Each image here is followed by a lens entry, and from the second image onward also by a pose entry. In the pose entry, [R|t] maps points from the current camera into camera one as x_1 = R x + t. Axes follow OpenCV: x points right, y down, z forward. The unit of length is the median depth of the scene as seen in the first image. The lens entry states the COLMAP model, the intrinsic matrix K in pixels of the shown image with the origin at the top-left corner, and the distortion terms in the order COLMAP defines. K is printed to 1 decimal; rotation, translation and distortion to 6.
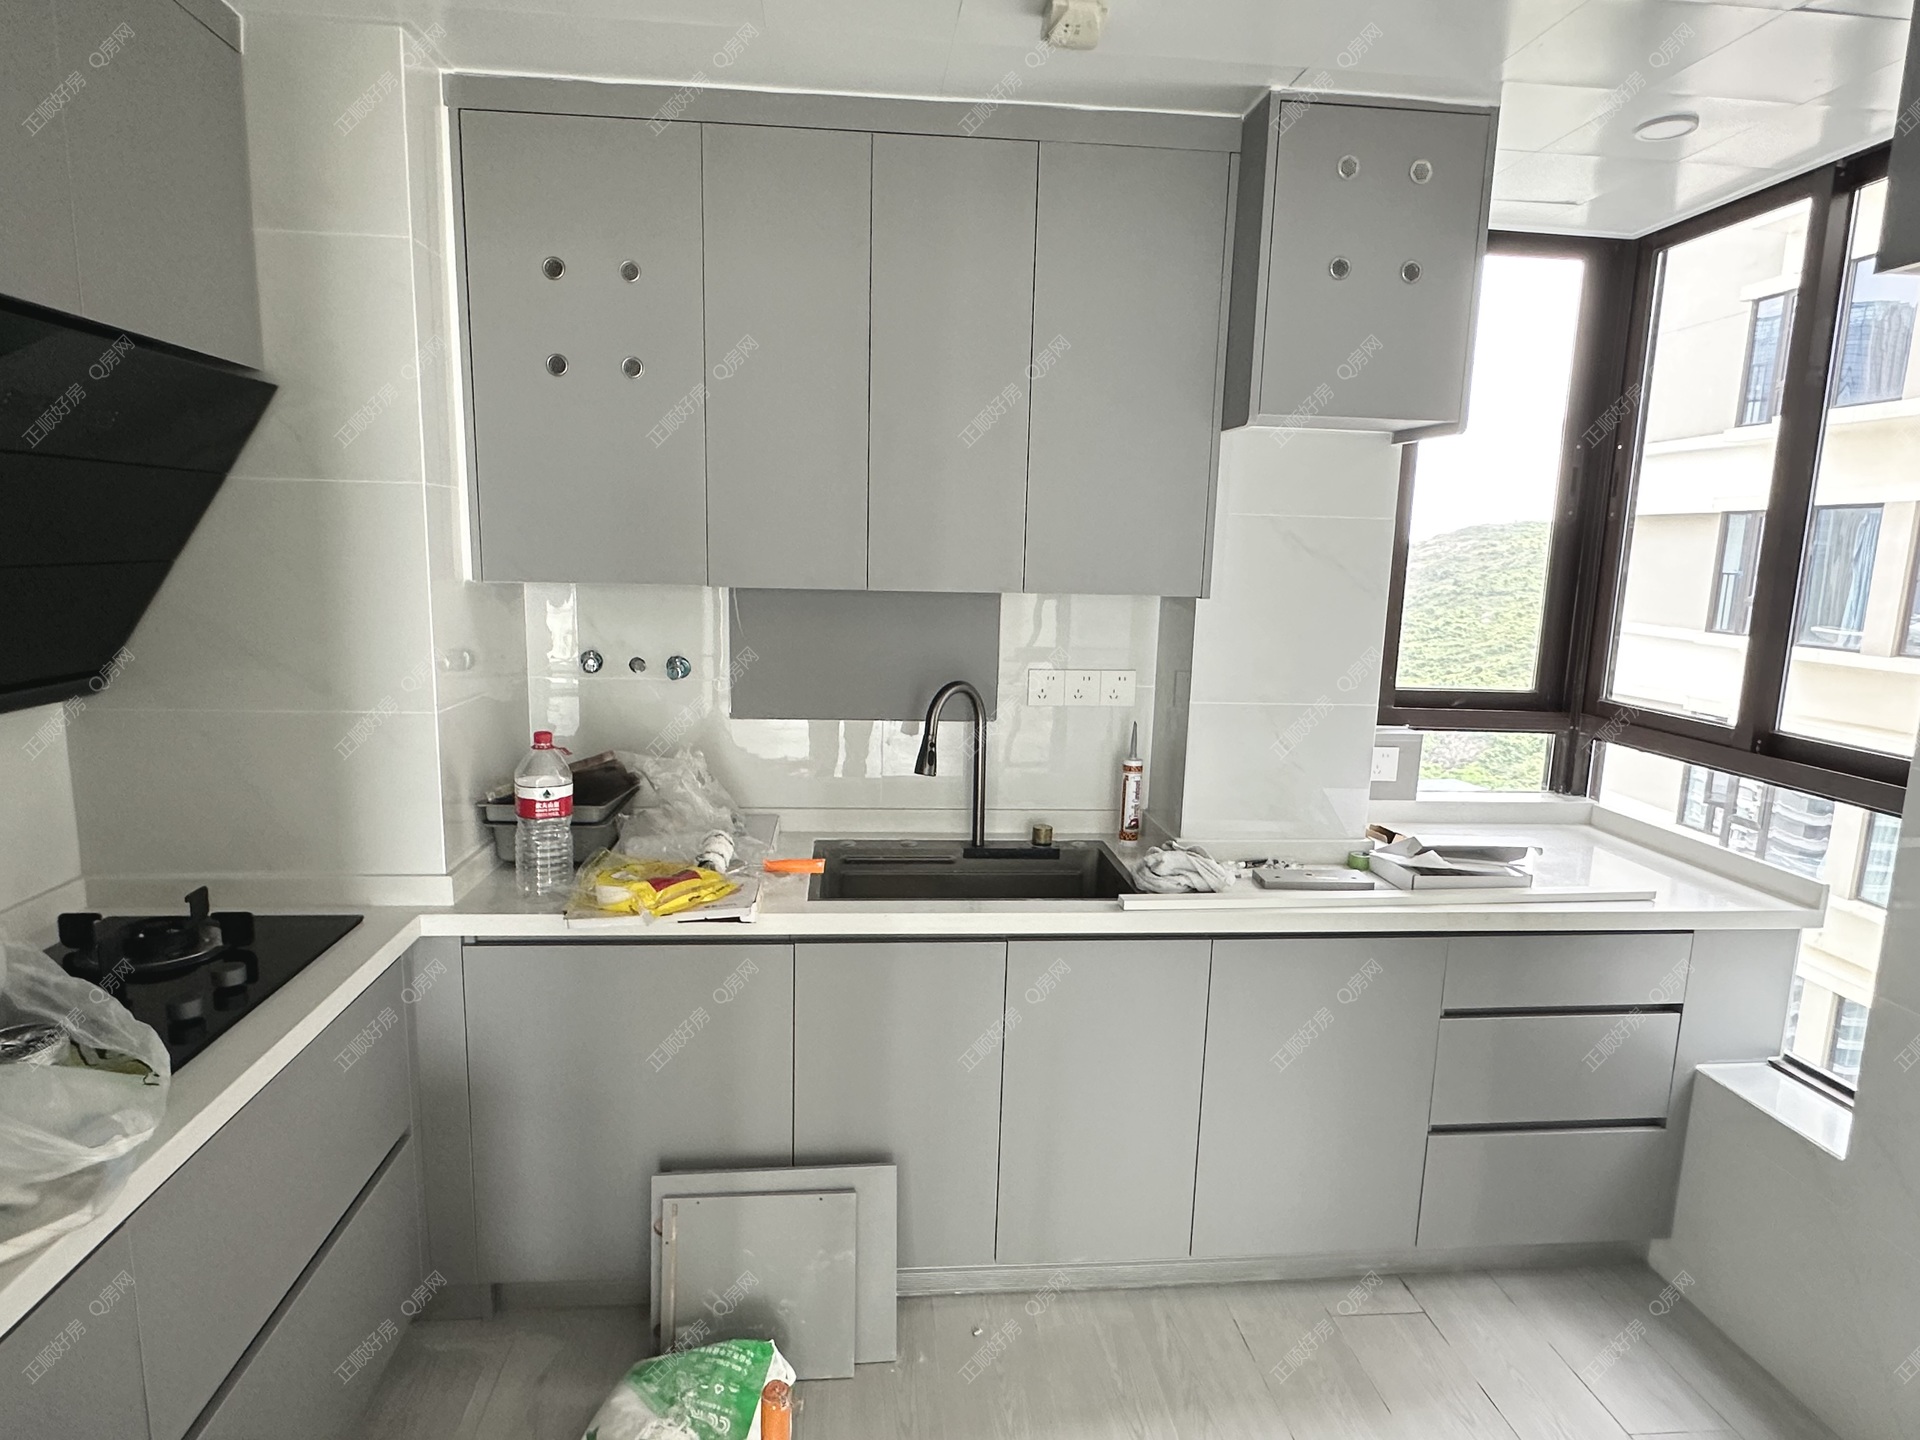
lens RADIAL K [[1122.9, 0, 945.0], [0, 1122.9, 732.3], [0, 0, 1]] dist [0.005304, -0.003260]
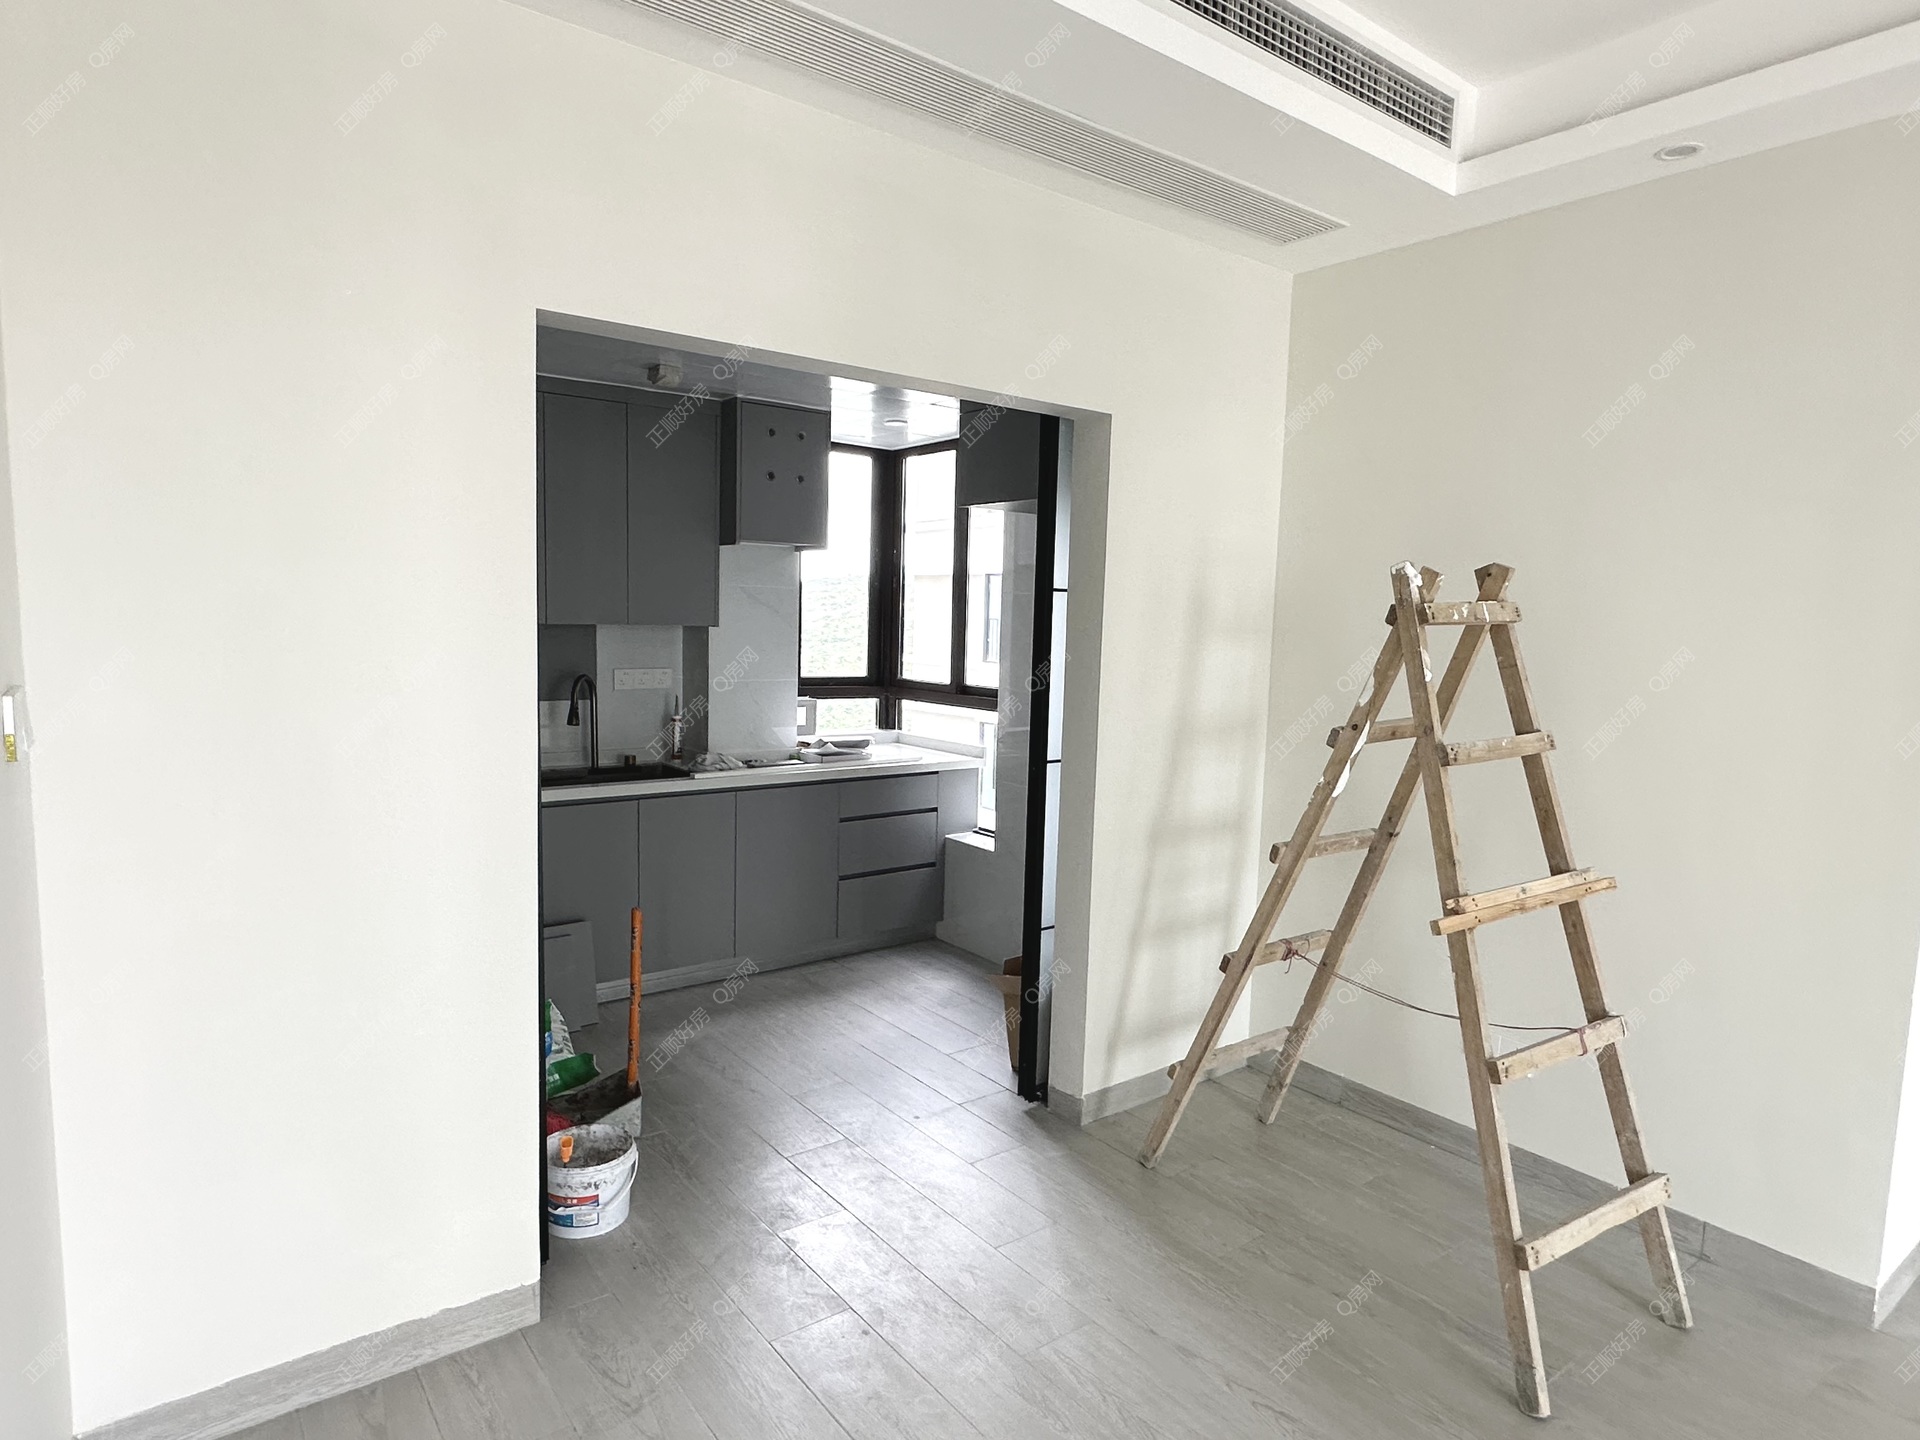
lens RADIAL K [[1122.9, 0, 950.5], [0, 1122.9, 723.8], [0, 0, 1]] dist [0.005304, -0.003260]
pose [[0.851390, -0.055764, 0.521560, -0.409242], [0.082731, 0.996163, -0.028543, 0.127126], [-0.517967, 0.067450, 0.852737, -0.799502]]
